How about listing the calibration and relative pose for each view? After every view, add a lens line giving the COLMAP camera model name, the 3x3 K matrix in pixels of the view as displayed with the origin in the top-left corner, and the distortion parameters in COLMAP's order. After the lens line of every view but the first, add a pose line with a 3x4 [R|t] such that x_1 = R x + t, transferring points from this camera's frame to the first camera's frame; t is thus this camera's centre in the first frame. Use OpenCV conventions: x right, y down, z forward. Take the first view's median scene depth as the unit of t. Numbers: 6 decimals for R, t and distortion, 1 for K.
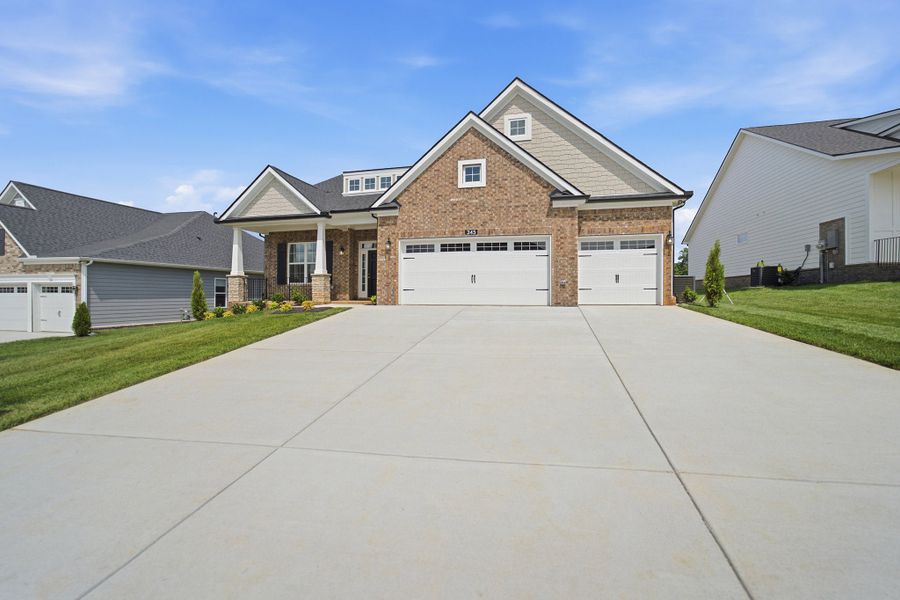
lens RADIAL K [[383.1, 0, 449.9], [0, 383.1, 295.1], [0, 0, 1]] dist [-0.008853, 0.000284]
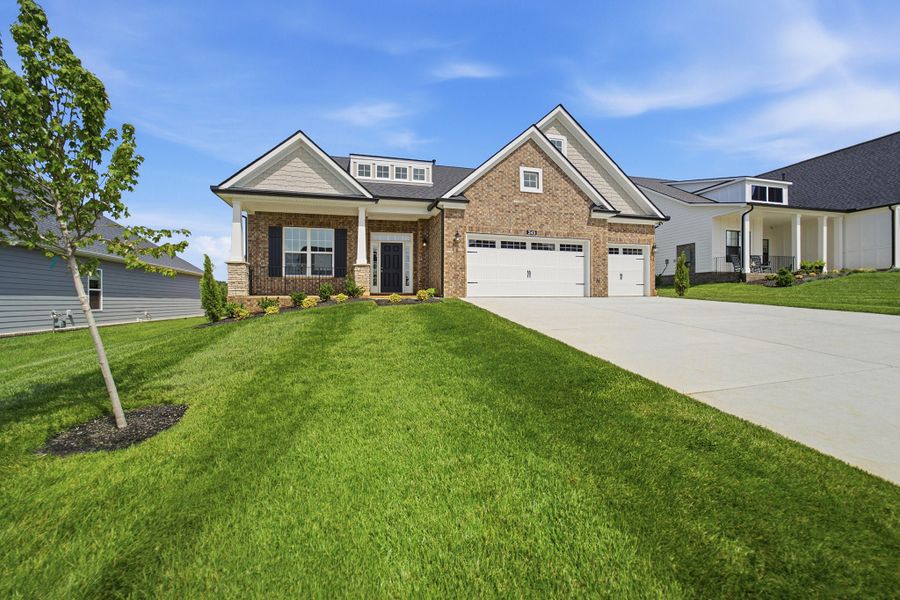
lens RADIAL K [[373.3, 0, 450.0], [0, 373.3, 300.0], [0, 0, 1]] dist [-0.000716, 0.000816]
pose [[0.871773, -0.003545, 0.489898, -0.657738], [0.005733, 0.999979, -0.002966, 0.034894], [-0.489877, 0.005395, 0.871775, 0.156714]]
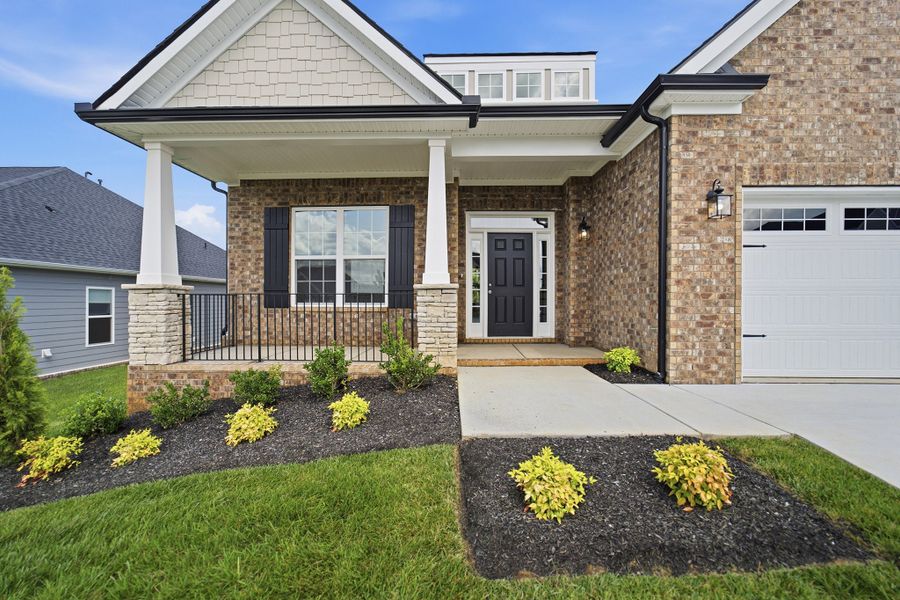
lens RADIAL K [[378.3, 0, 450.6], [0, 378.3, 302.6], [0, 0, 1]] dist [-0.049956, 0.030972]
pose [[0.975544, 0.001380, 0.219799, -0.450380], [-0.002351, 0.999989, 0.004158, -0.046509], [-0.219791, -0.004573, 0.975536, 0.739996]]
